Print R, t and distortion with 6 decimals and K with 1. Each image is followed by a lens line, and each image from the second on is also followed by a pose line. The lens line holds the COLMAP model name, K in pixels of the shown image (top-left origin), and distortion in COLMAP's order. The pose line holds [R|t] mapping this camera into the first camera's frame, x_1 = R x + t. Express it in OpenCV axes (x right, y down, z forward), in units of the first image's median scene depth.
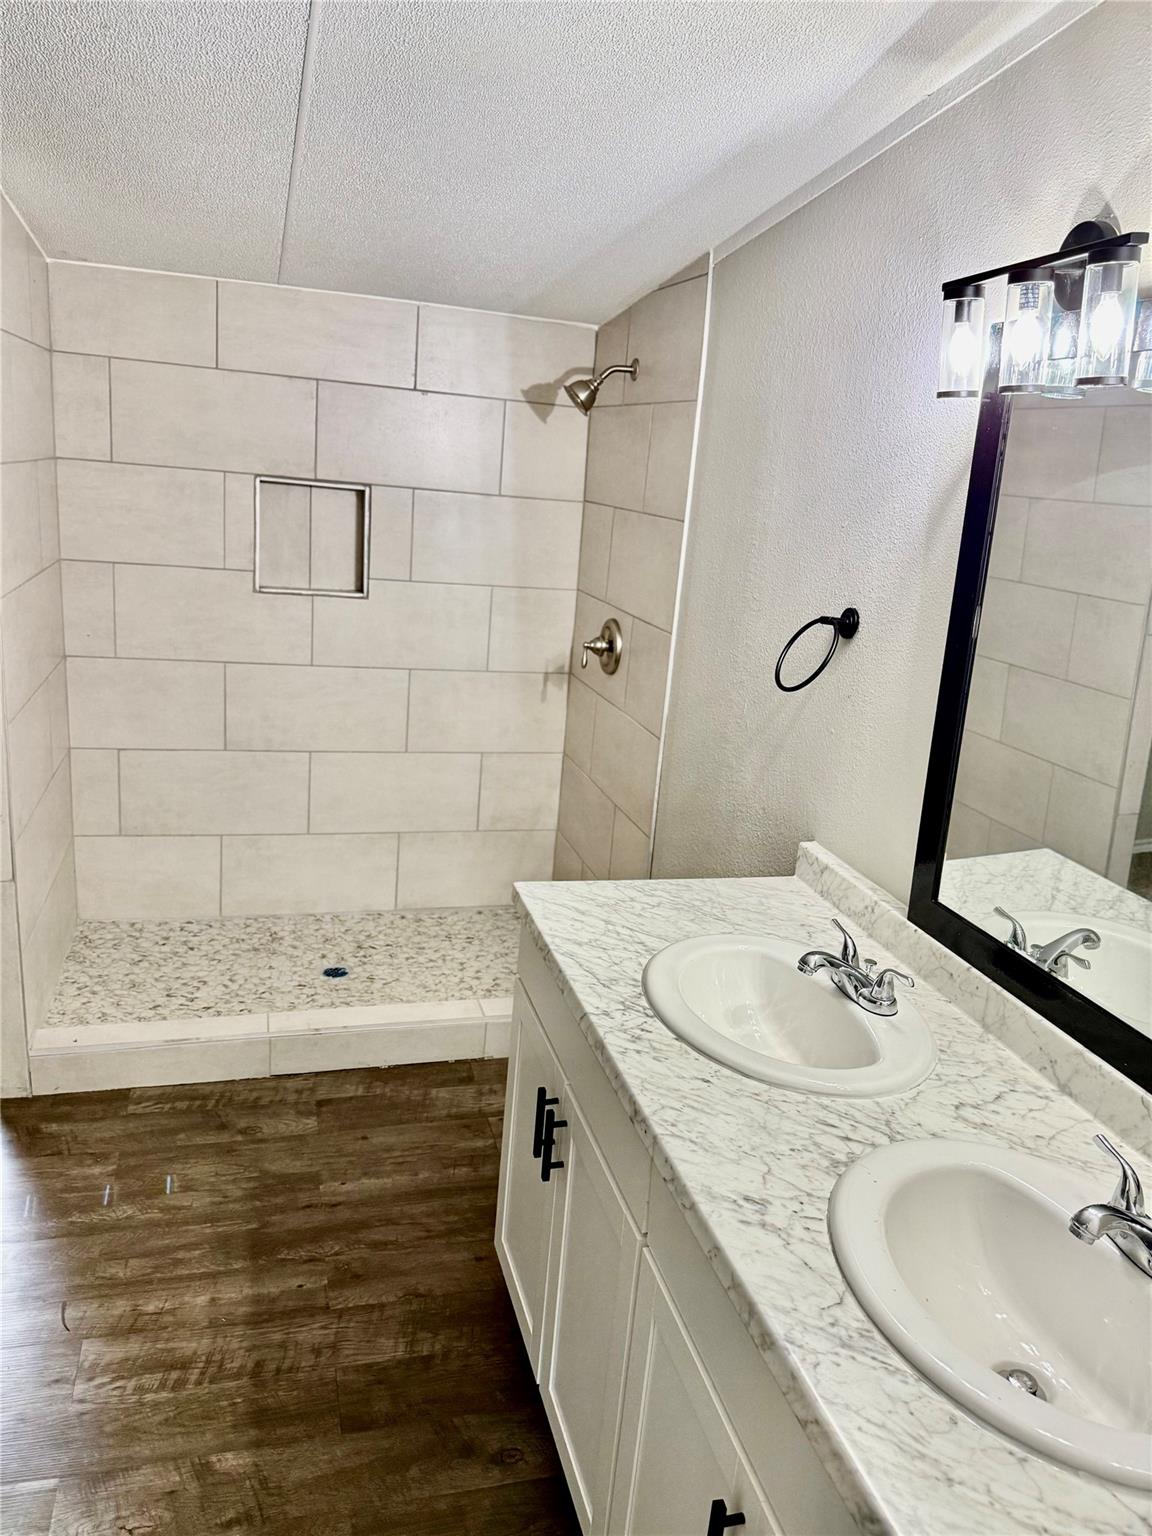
lens RADIAL K [[1073.1, 0, 568.0], [0, 1073.1, 771.3], [0, 0, 1]] dist [0.028703, -0.065042]
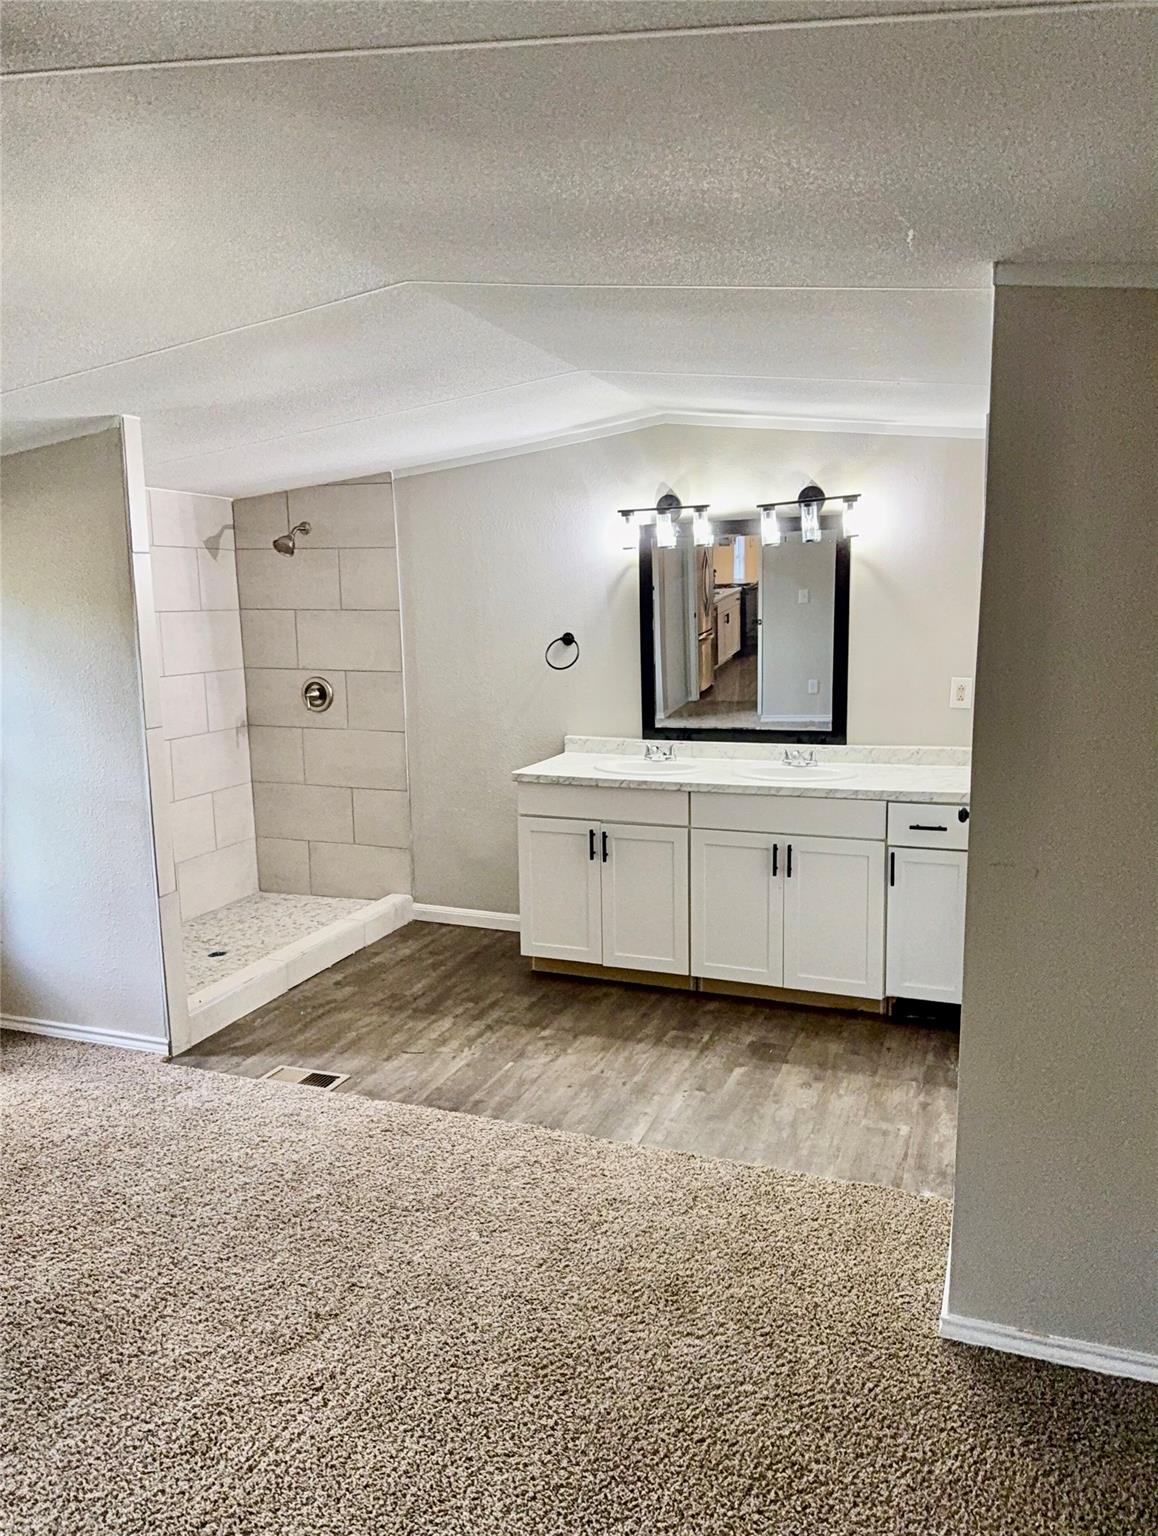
lens RADIAL K [[1090.6, 0, 579.2], [0, 1090.6, 770.0], [0, 0, 1]] dist [0.157302, -0.306345]
pose [[0.596871, -0.216458, 0.772587, -1.607950], [0.276261, 0.959485, 0.055393, 0.014385], [-0.753276, 0.180373, 0.632487, -0.491054]]
